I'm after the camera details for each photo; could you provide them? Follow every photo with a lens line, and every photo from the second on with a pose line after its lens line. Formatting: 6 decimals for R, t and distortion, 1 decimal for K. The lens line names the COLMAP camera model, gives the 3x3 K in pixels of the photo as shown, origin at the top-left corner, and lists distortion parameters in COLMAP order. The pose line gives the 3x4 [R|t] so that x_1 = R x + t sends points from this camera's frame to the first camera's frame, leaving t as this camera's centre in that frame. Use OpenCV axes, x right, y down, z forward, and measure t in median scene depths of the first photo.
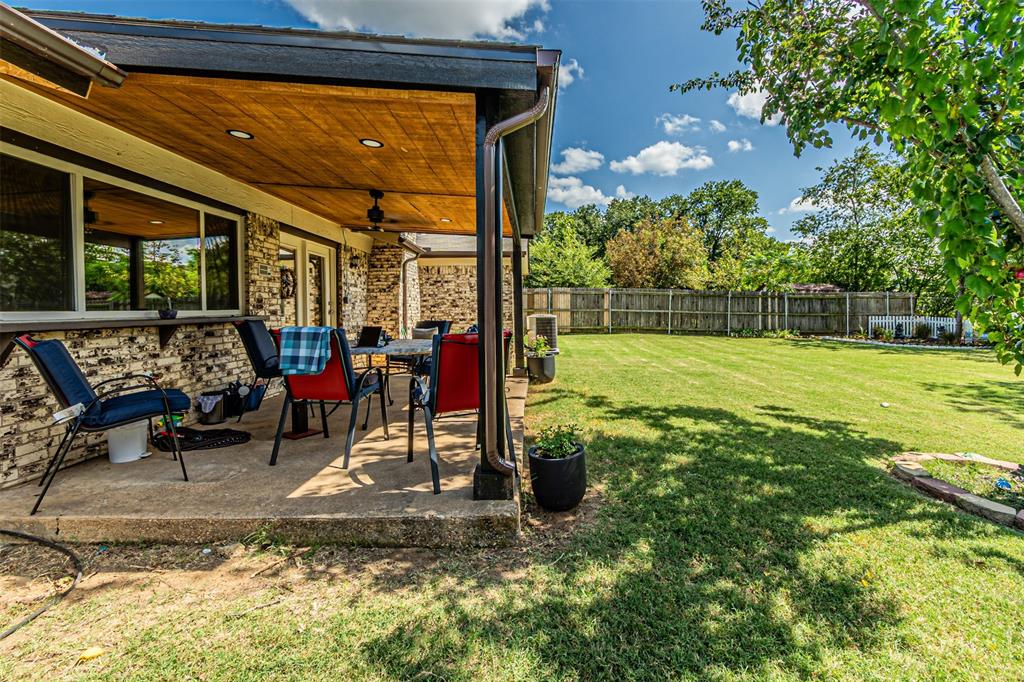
lens RADIAL K [[450.3, 0, 540.0], [0, 450.3, 307.0], [0, 0, 1]] dist [0.000051, -0.000136]
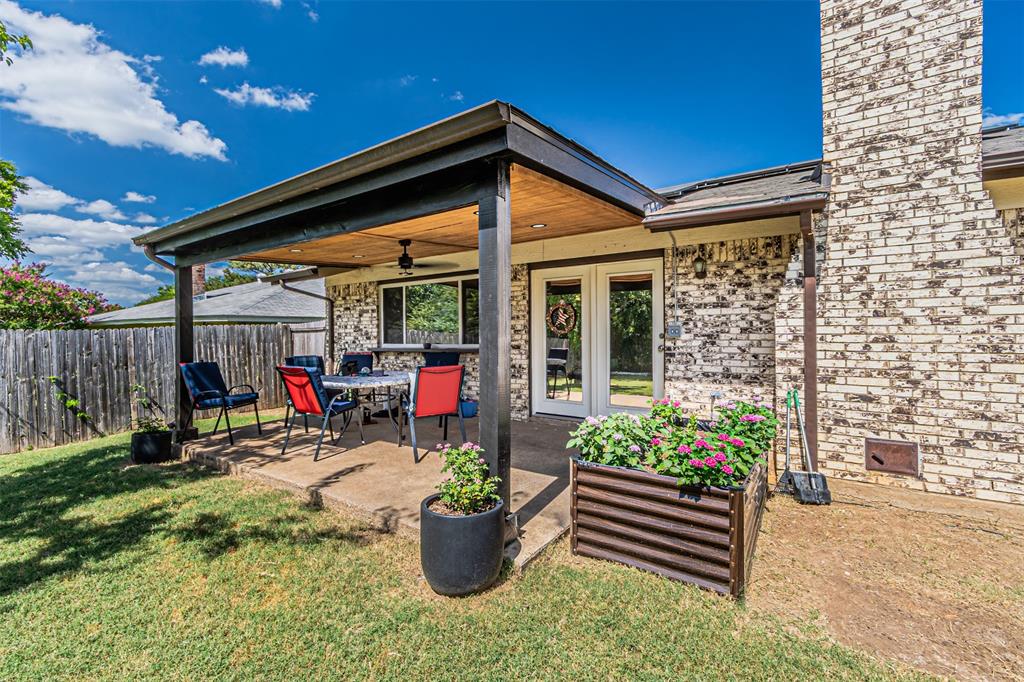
lens RADIAL K [[450.3, 0, 493.8], [0, 450.3, 332.2], [0, 0, 1]] dist [0.000051, -0.000136]
pose [[-0.595342, 0.013452, -0.803360, 0.104158], [0.021307, 0.999773, 0.000951, -0.007813], [0.803190, -0.016551, -0.595493, 0.469859]]
